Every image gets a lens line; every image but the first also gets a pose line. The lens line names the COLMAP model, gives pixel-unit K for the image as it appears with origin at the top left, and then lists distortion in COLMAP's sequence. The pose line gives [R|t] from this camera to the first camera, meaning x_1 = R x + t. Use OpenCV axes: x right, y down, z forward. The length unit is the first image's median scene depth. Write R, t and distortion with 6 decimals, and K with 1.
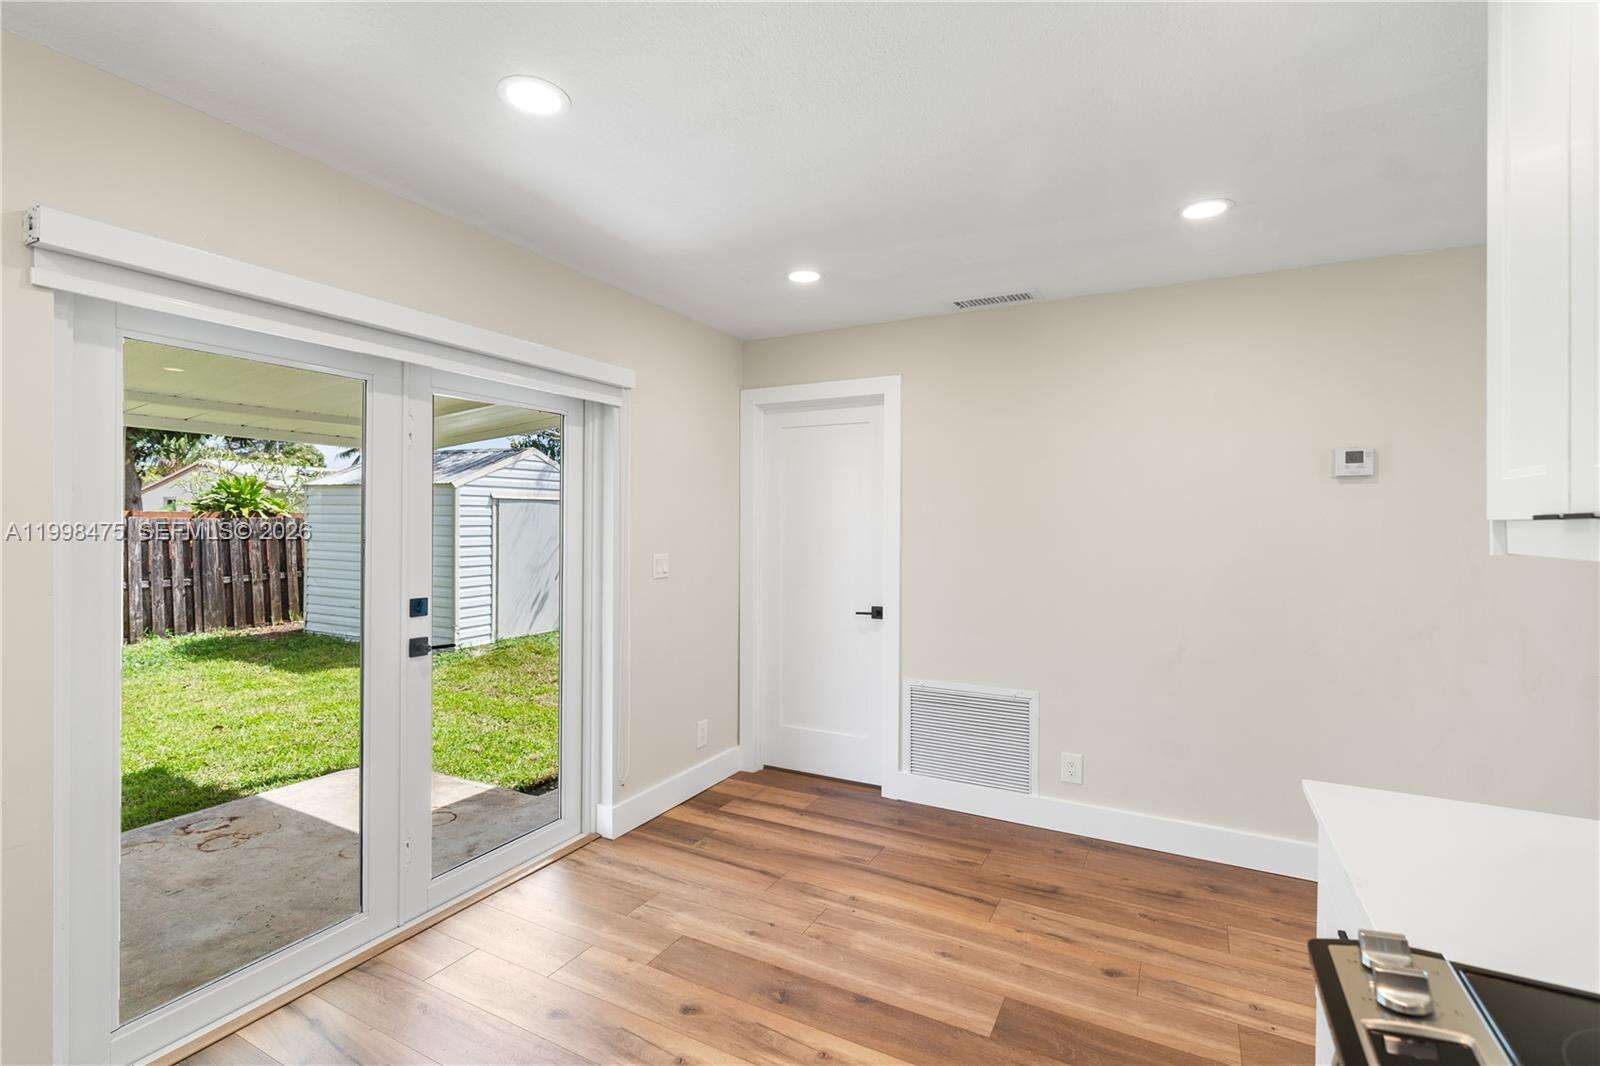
lens RADIAL K [[732.0, 0, 799.4], [0, 732.0, 523.8], [0, 0, 1]] dist [-0.009637, 0.000609]
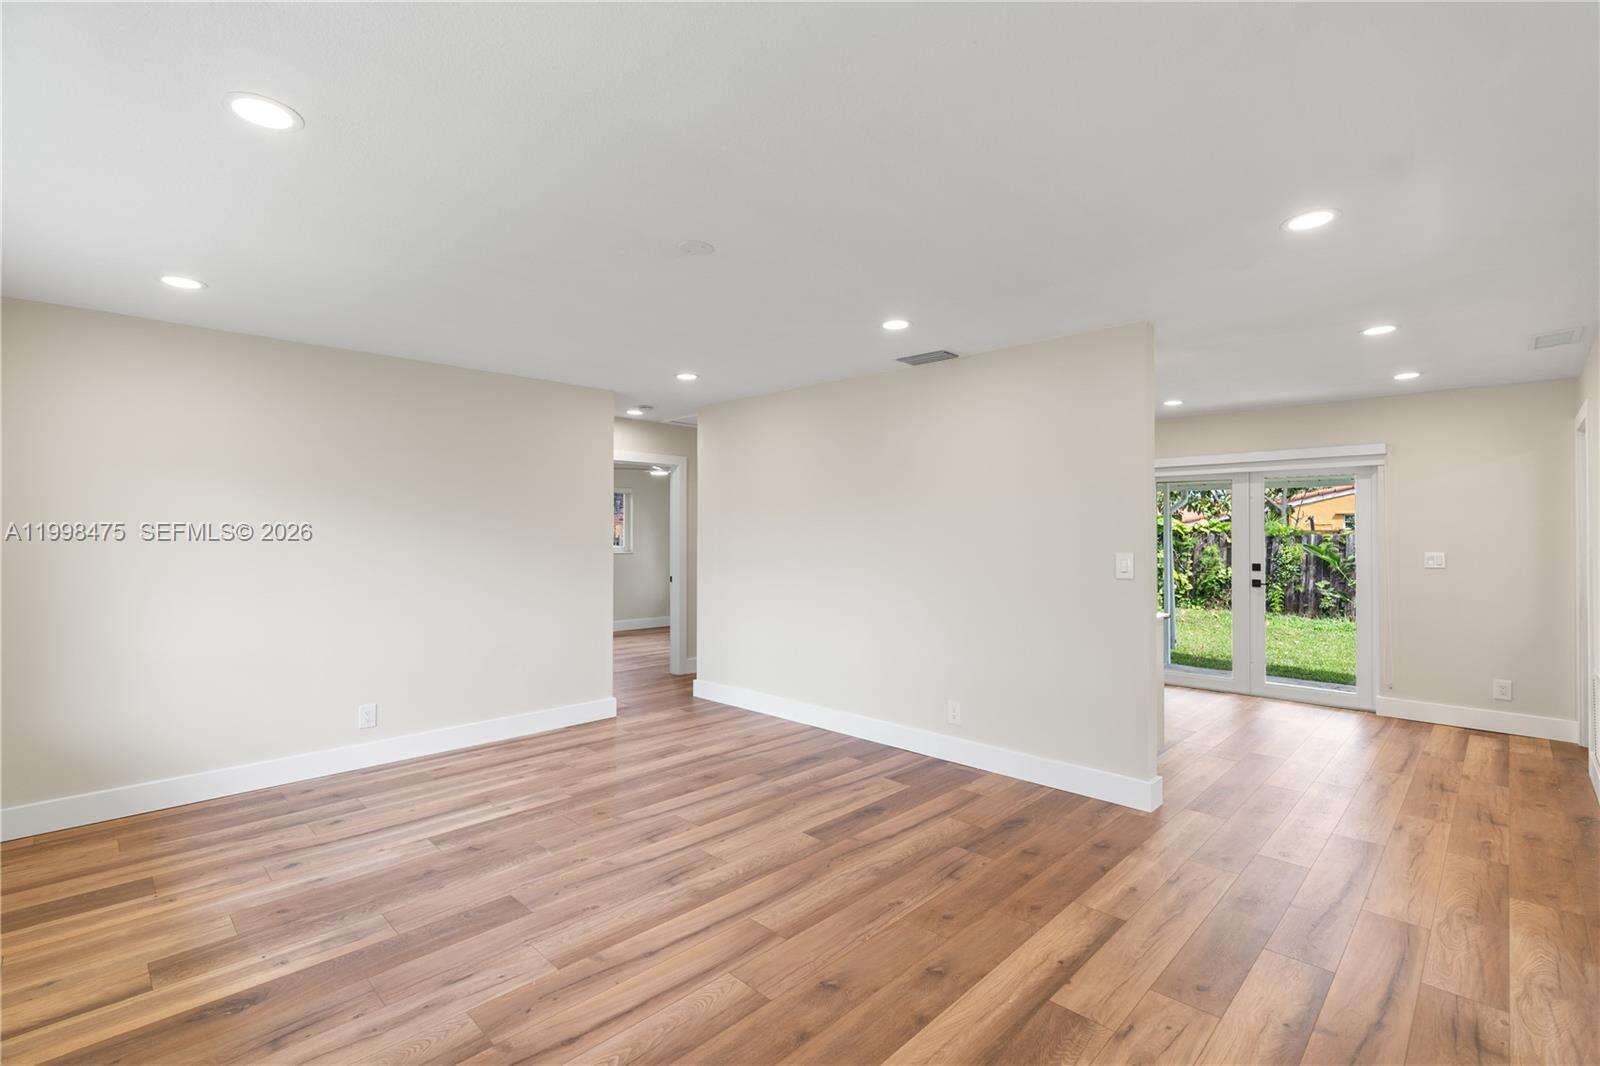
lens RADIAL K [[724.7, 0, 800.4], [0, 724.7, 529.5], [0, 0, 1]] dist [-0.011864, 0.005538]
pose [[-0.286936, -0.017502, -0.957790, 1.885892], [-0.006828, 0.999845, -0.016225, 0.031414], [0.957926, 0.001884, -0.287011, 0.192308]]
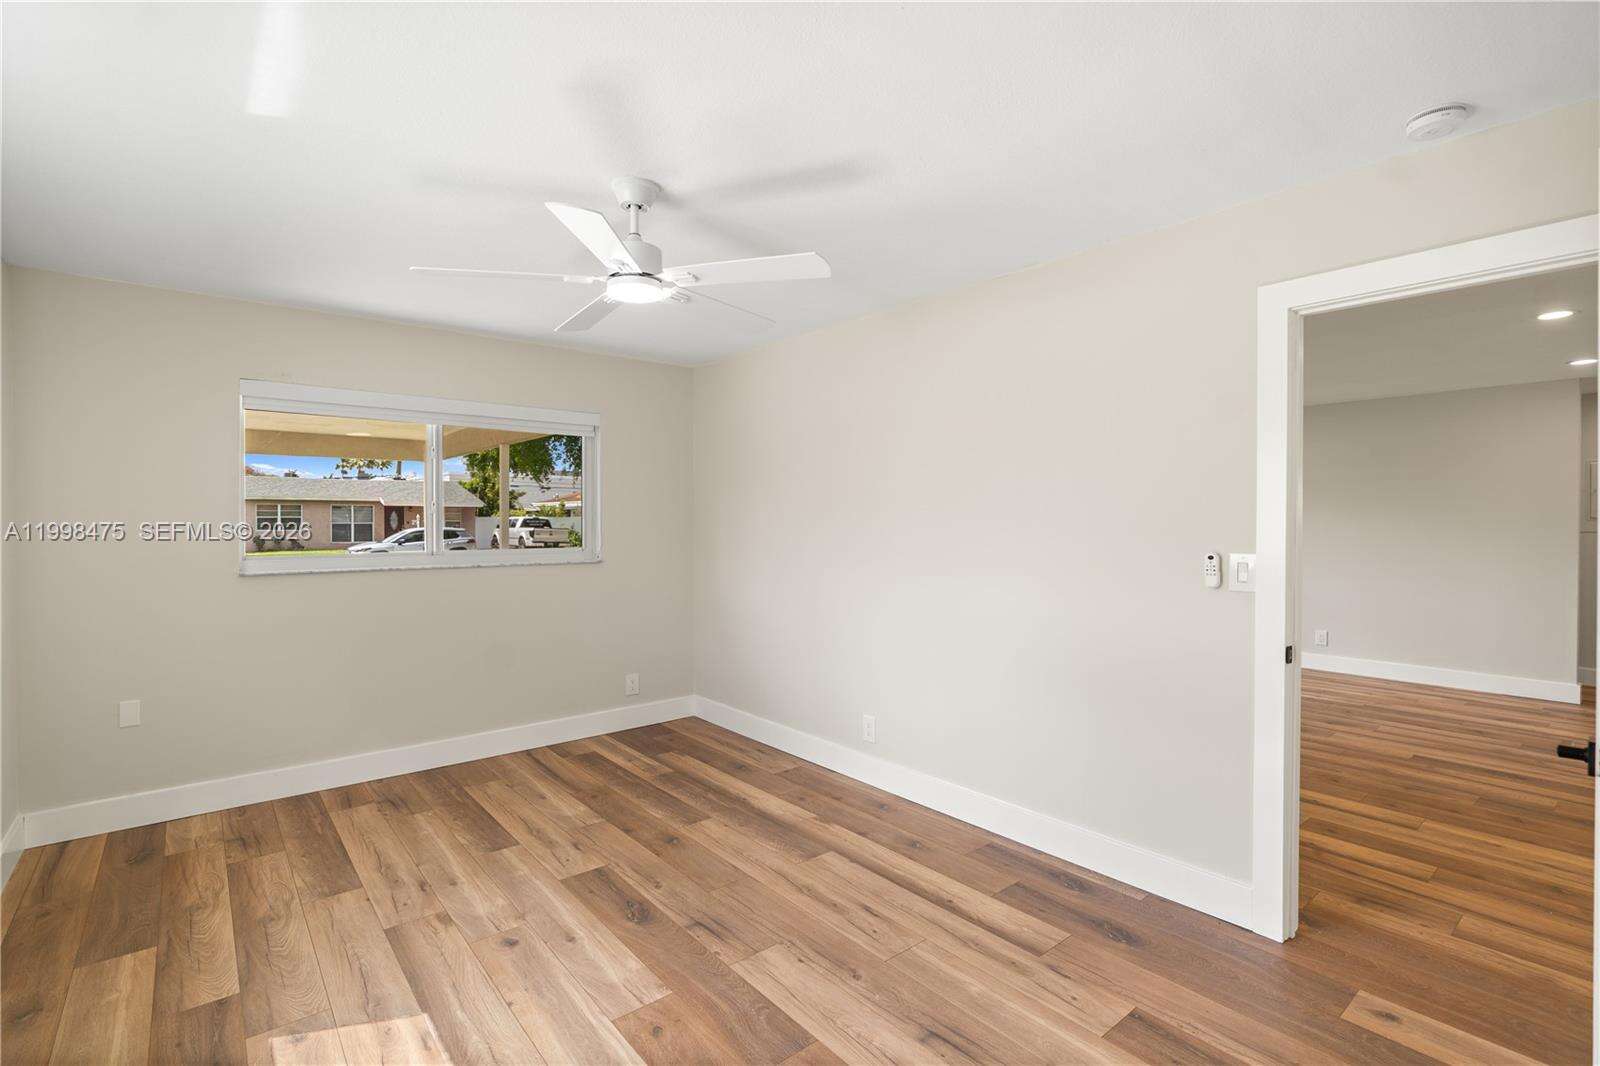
lens RADIAL K [[732.0, 0, 799.4], [0, 732.0, 523.8], [0, 0, 1]] dist [-0.009637, 0.000609]
pose [[-0.922583, -0.023272, 0.385097, 1.392434], [-0.017959, 0.999688, 0.017389, 0.022986], [-0.385381, 0.009127, -0.922712, 1.643295]]
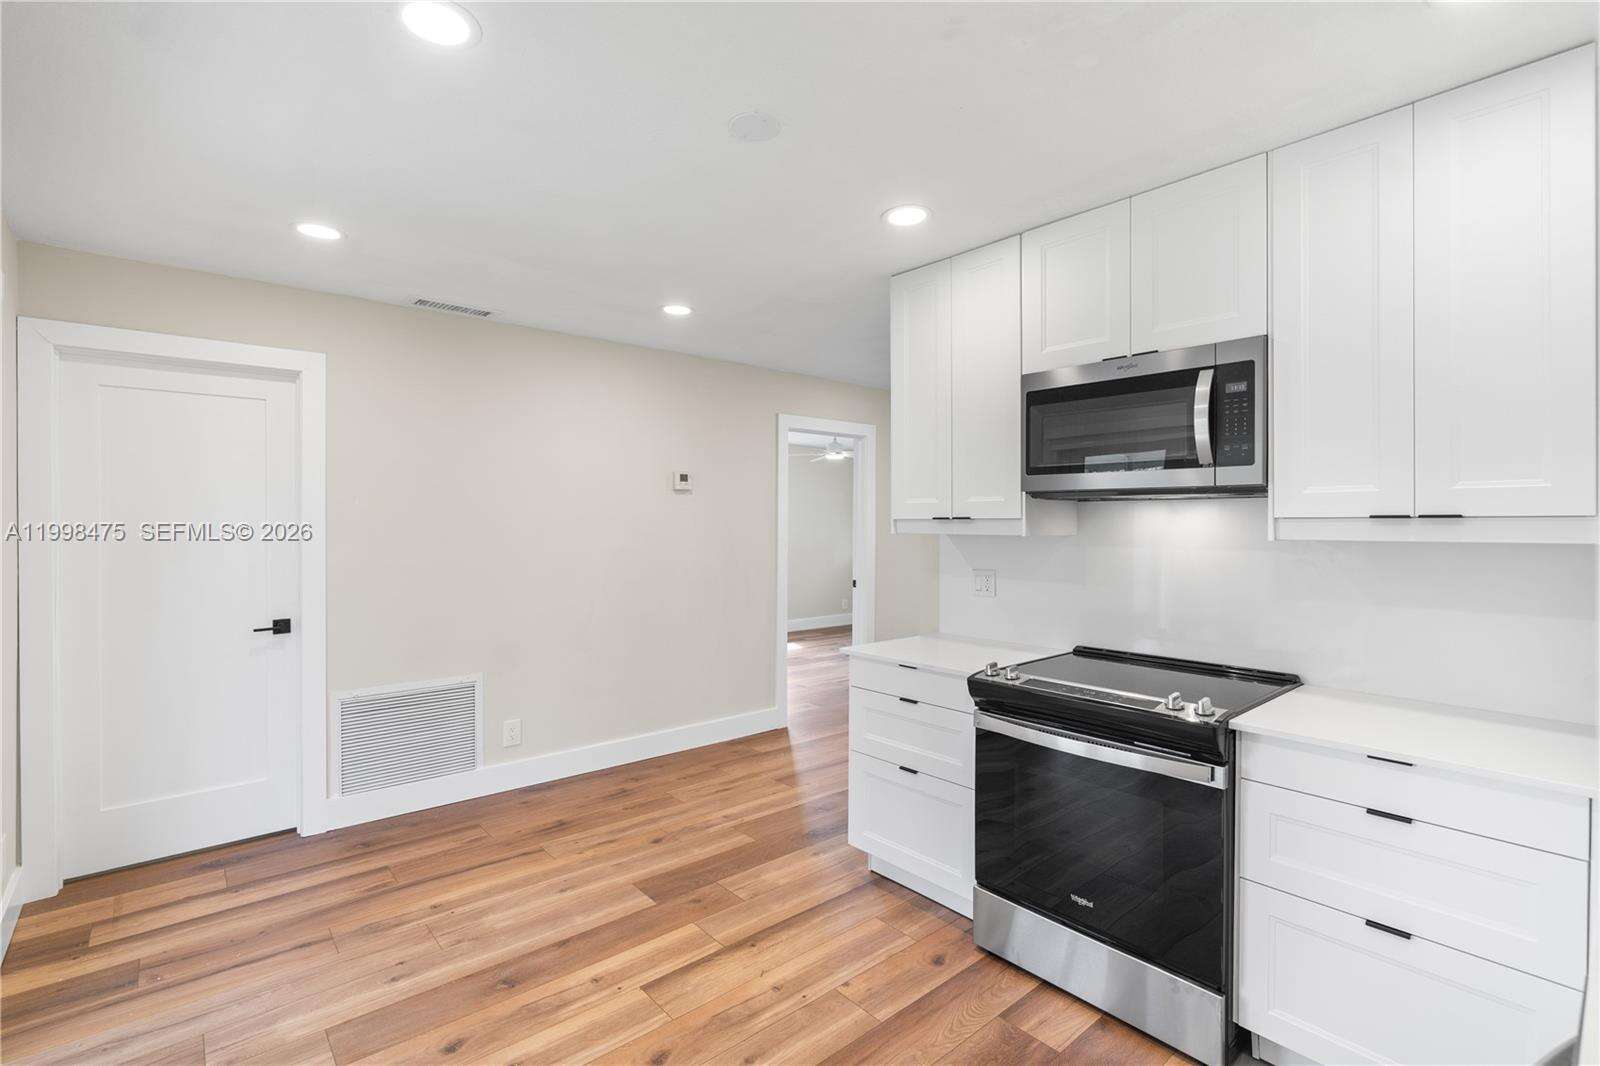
lens RADIAL K [[732.0, 0, 799.4], [0, 732.0, 523.8], [0, 0, 1]] dist [-0.009637, 0.000609]
pose [[0.364176, -0.008743, 0.931289, -0.585717], [0.001698, 0.999961, 0.008724, -0.004877], [-0.931328, -0.001596, 0.364177, 0.174807]]
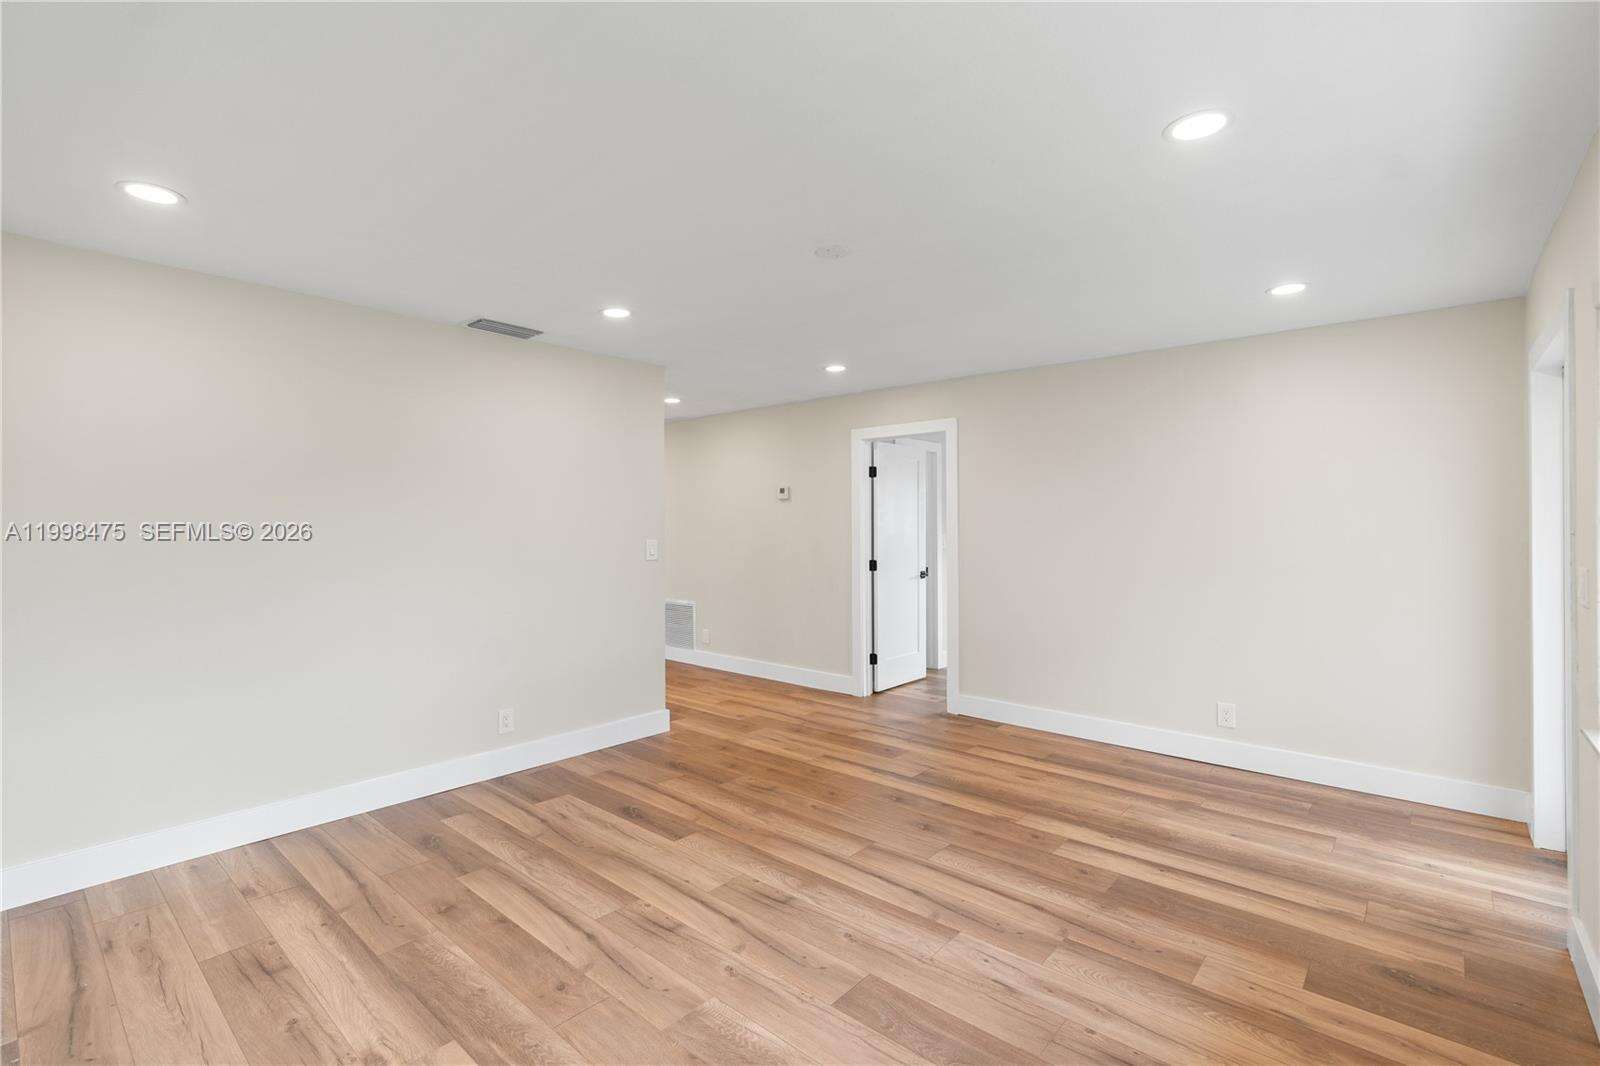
lens RADIAL K [[724.7, 0, 800.4], [0, 724.7, 529.5], [0, 0, 1]] dist [-0.011864, 0.005538]
pose [[0.972848, -0.011199, -0.231175, 1.247476], [0.012009, 0.999926, 0.002100, 0.022560], [0.231134, -0.004819, 0.972910, -1.095199]]
